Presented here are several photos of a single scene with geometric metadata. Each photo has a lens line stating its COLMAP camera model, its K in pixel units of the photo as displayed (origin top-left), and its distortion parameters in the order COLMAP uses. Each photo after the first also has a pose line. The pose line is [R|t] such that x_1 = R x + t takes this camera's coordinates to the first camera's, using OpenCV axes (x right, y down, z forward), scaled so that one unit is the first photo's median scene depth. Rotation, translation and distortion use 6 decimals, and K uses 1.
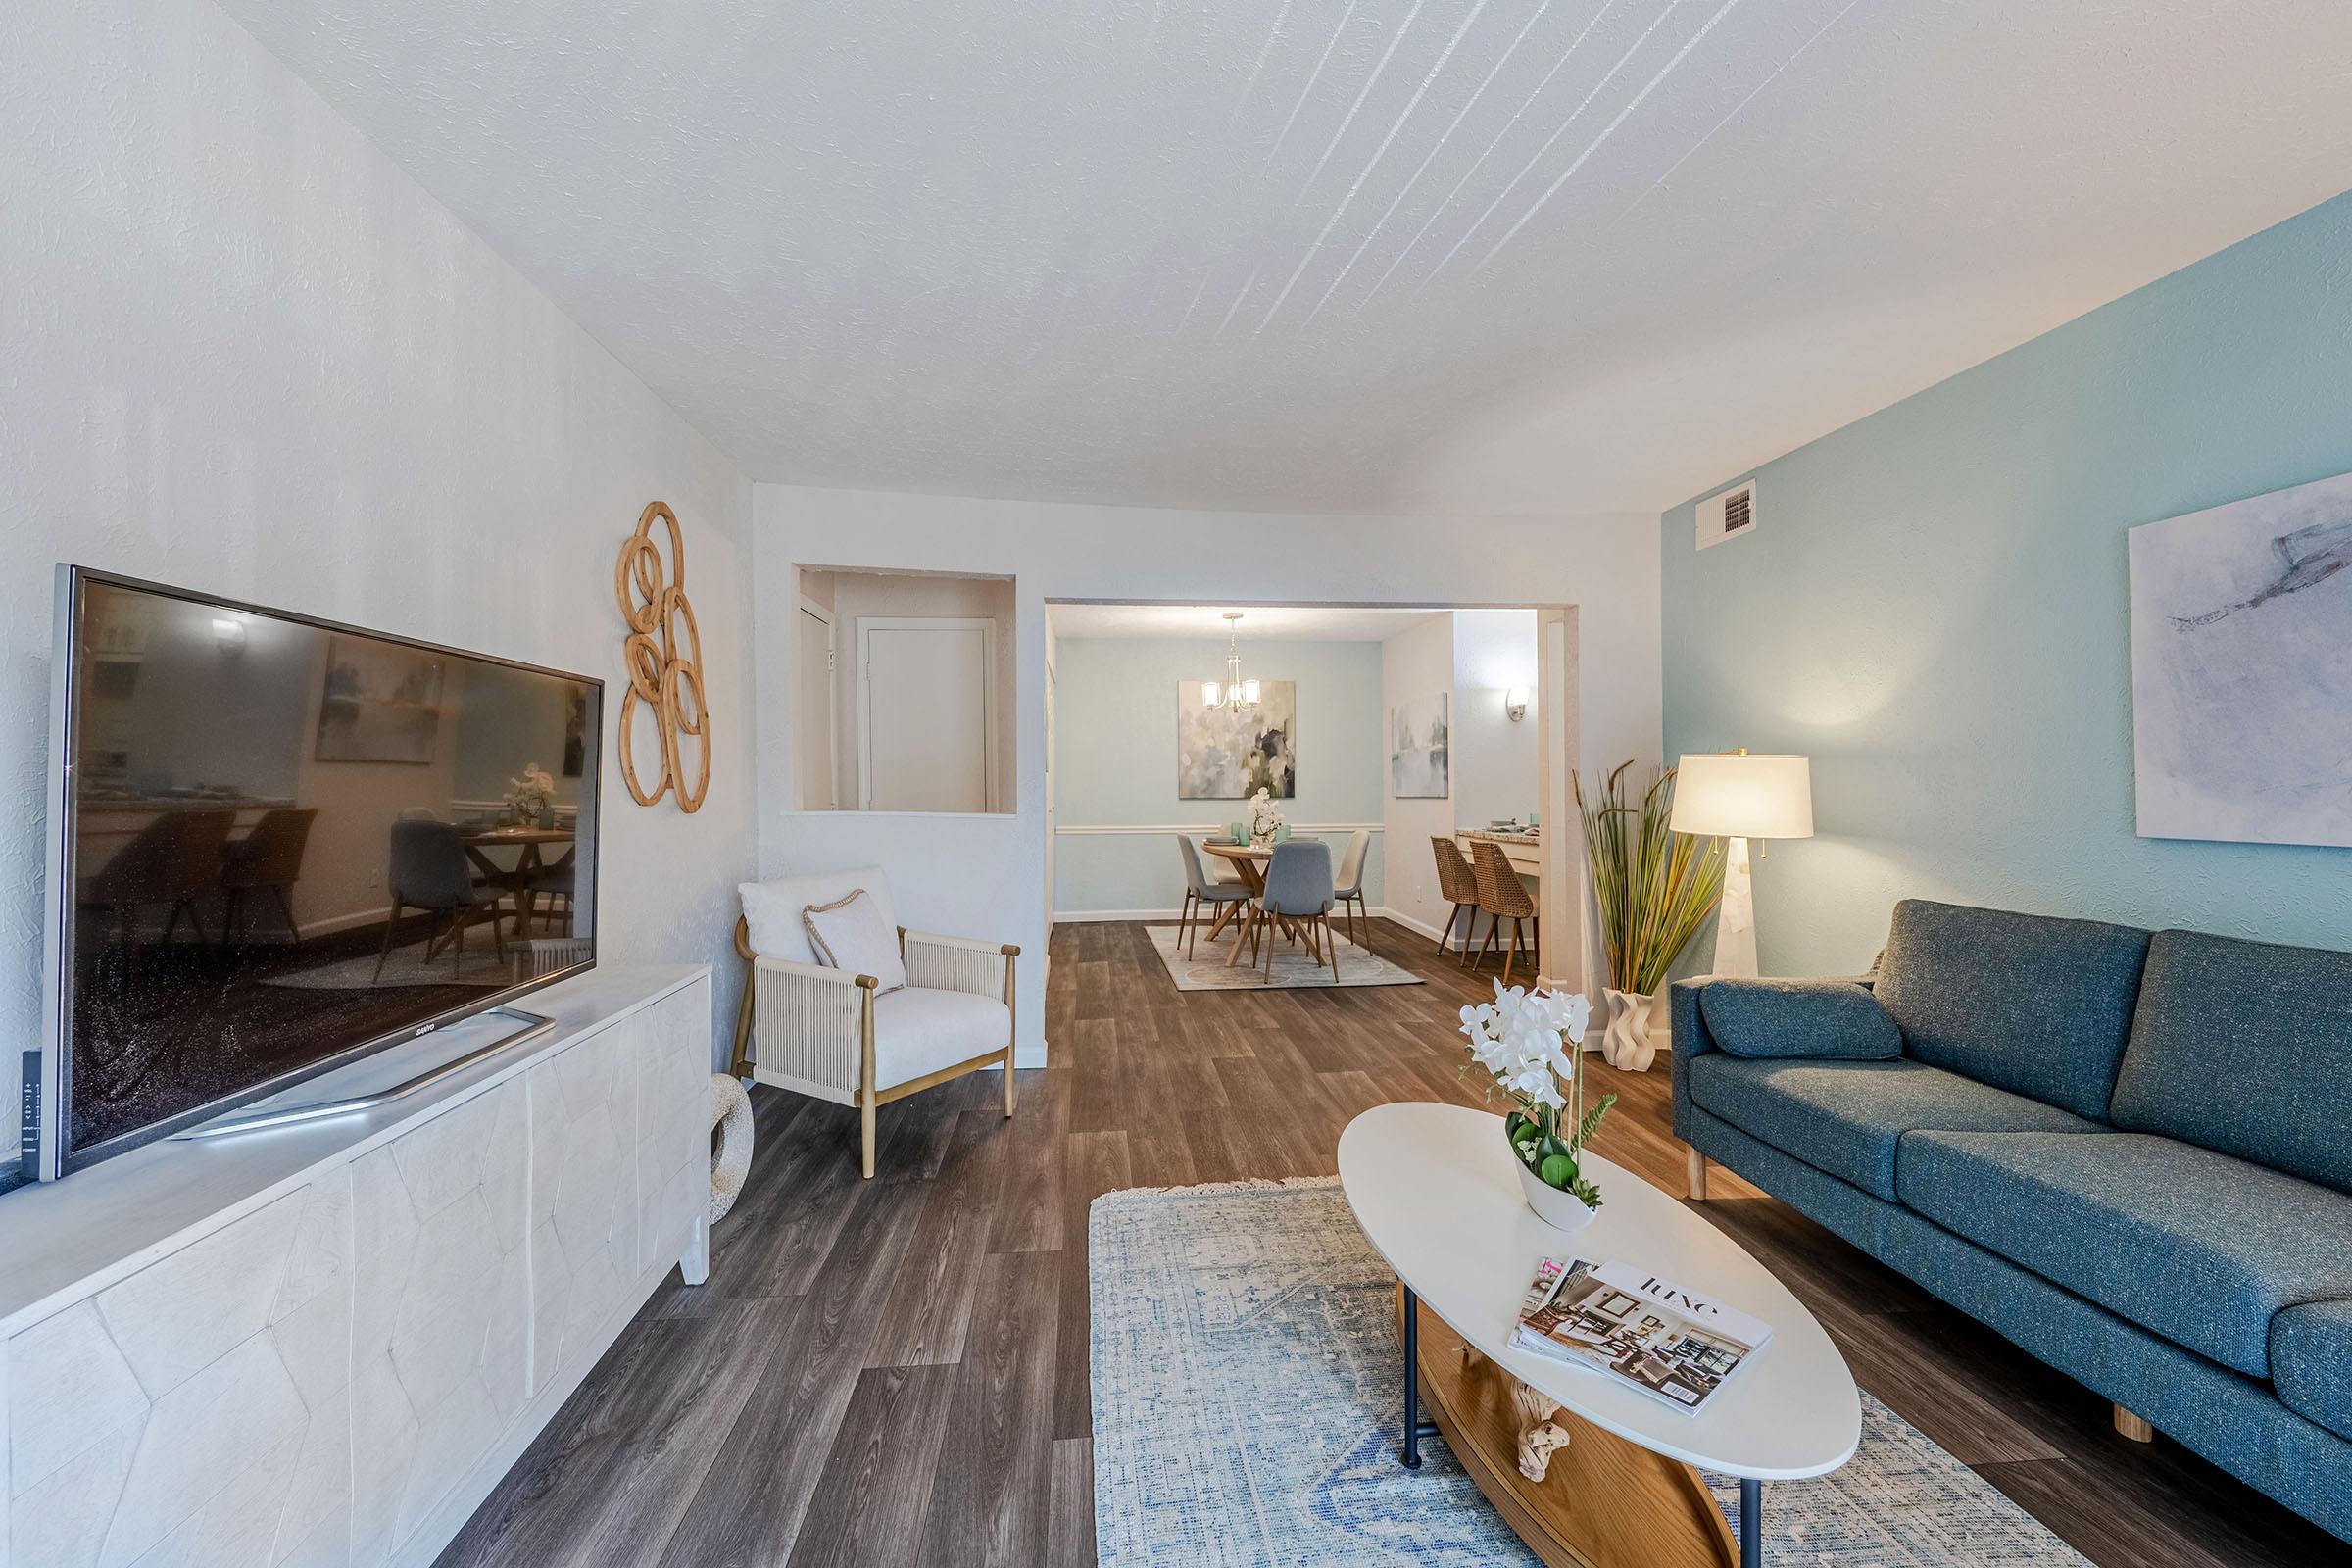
lens RADIAL K [[928.6, 0, 1175.6], [0, 928.6, 783.0], [0, 0, 1]] dist [0.000082, -0.000122]
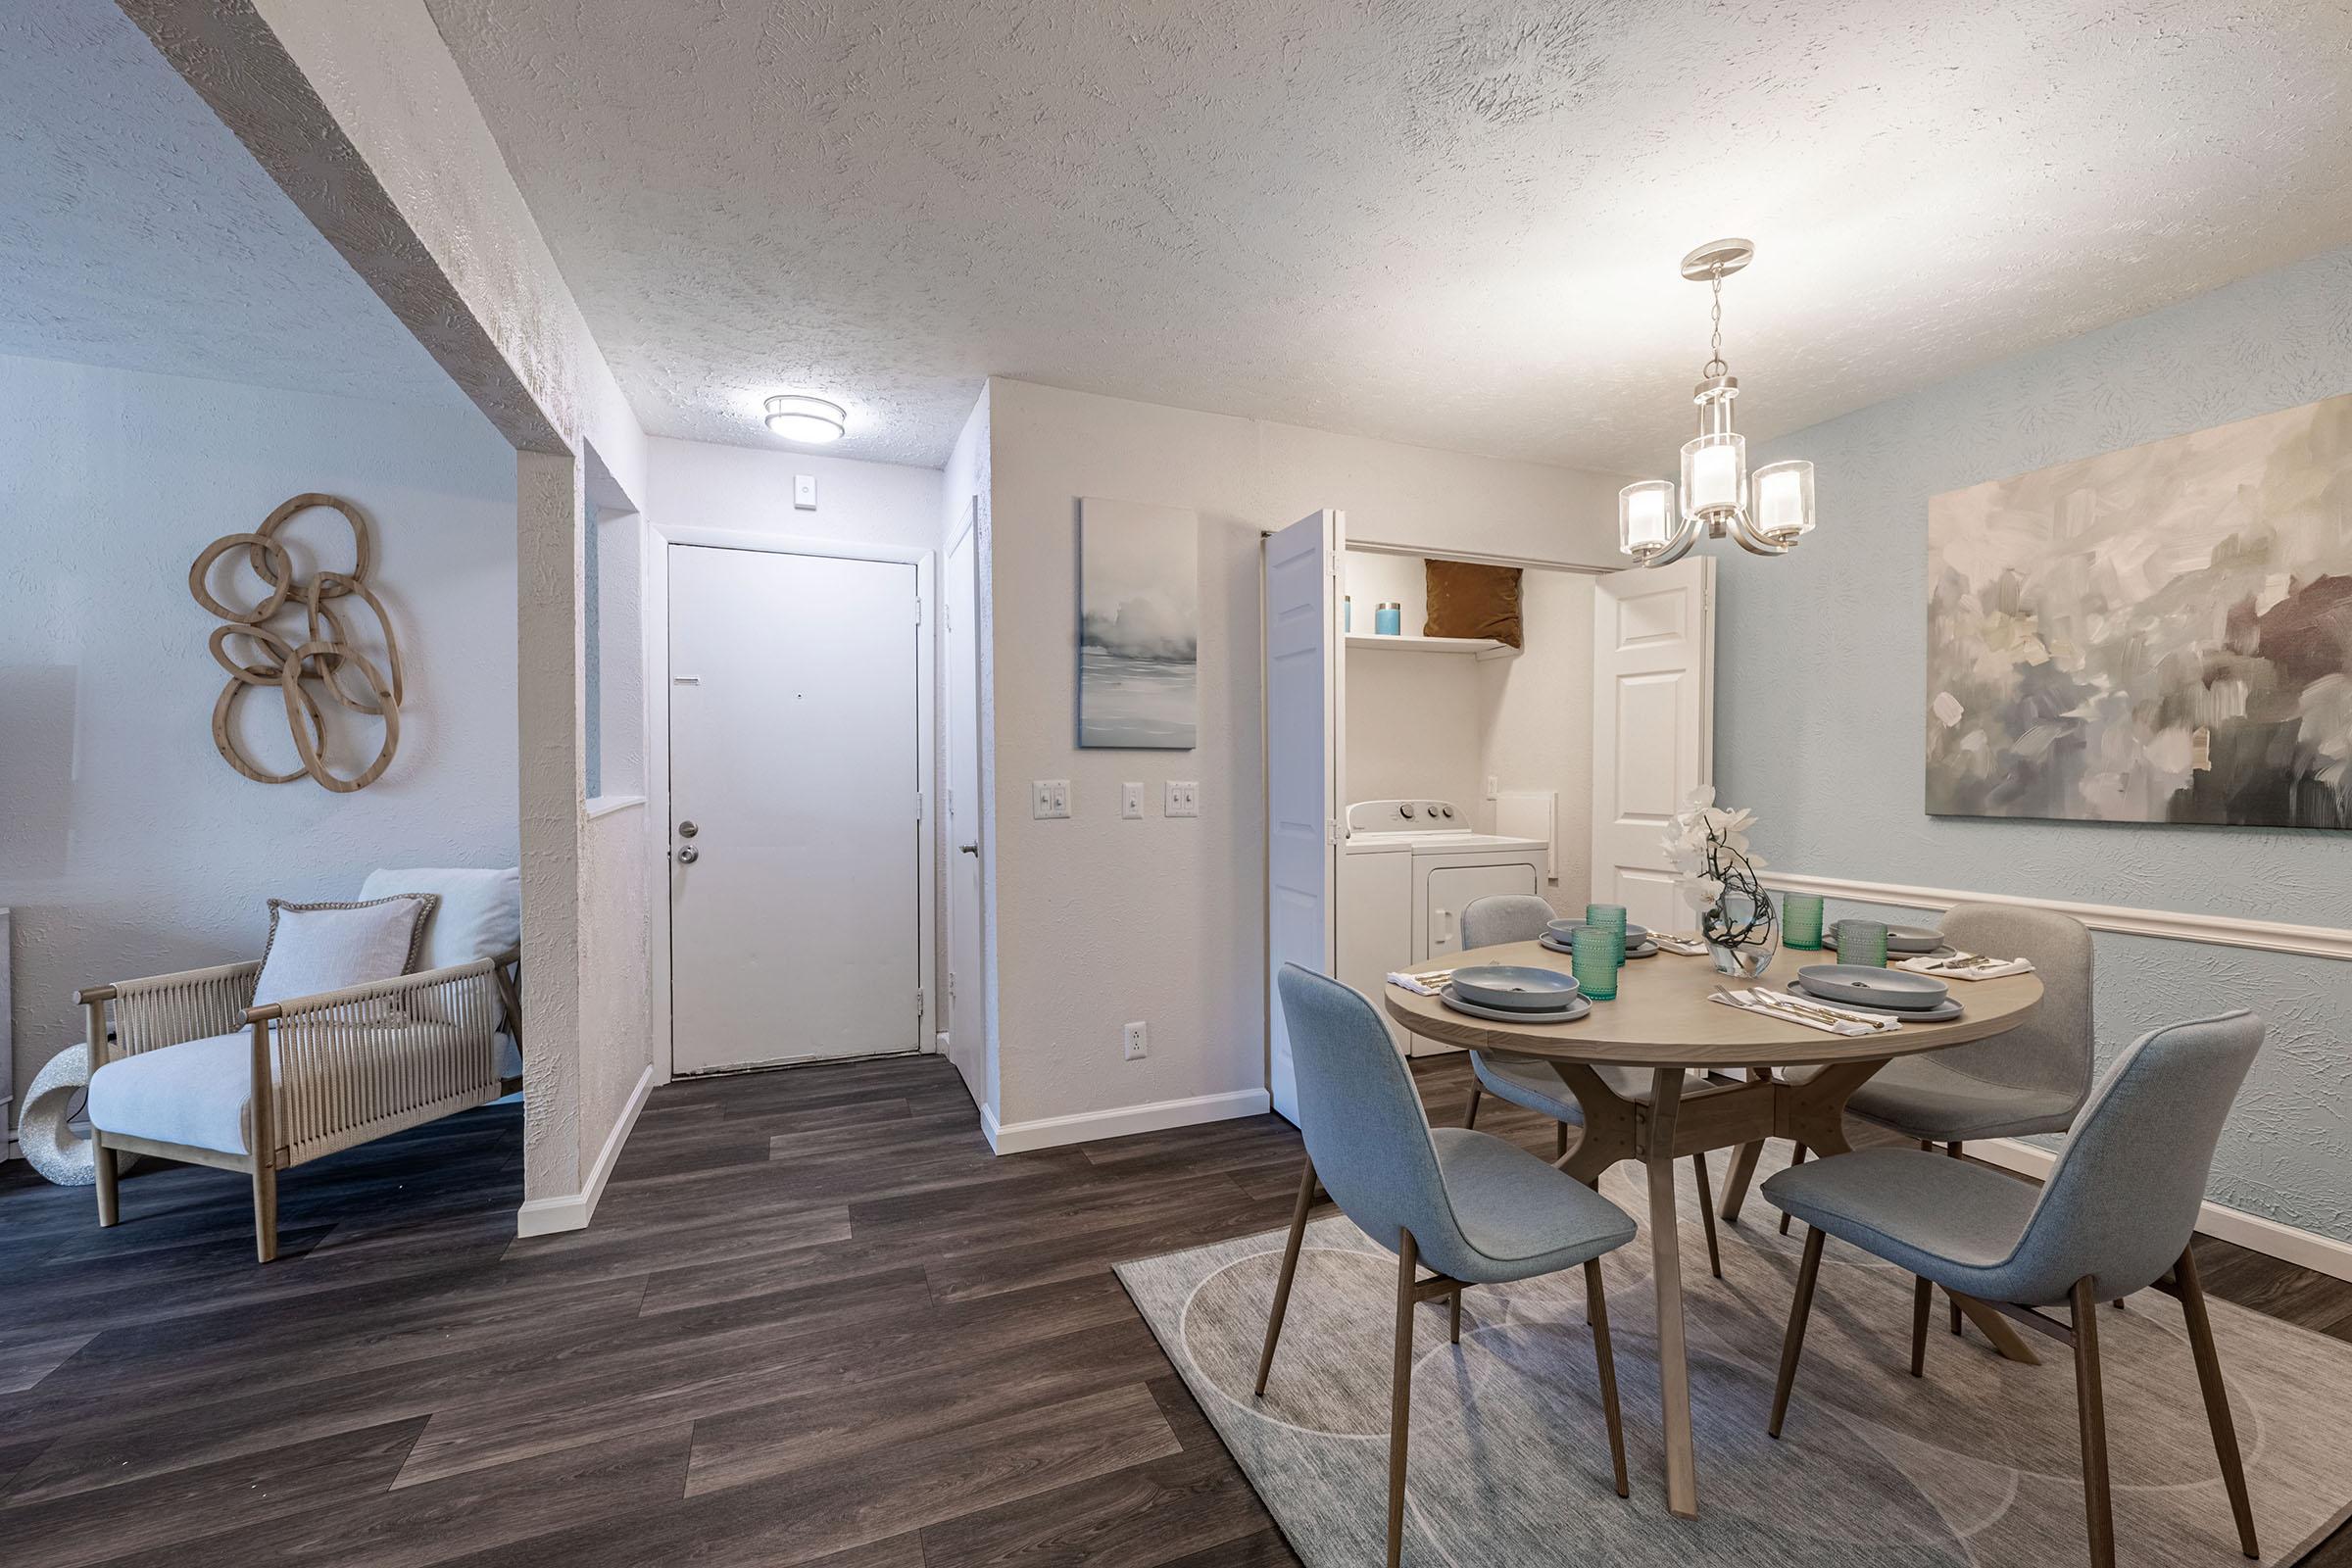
lens RADIAL K [[920.6, 0, 1176.0], [0, 920.6, 784.0], [0, 0, 1]] dist [0.000398, 0.000445]
pose [[0.287565, 0.016302, -0.957622, 0.335277], [-0.006541, 0.999865, 0.015057, 0.000837], [0.957739, 0.001934, 0.287633, 0.756195]]
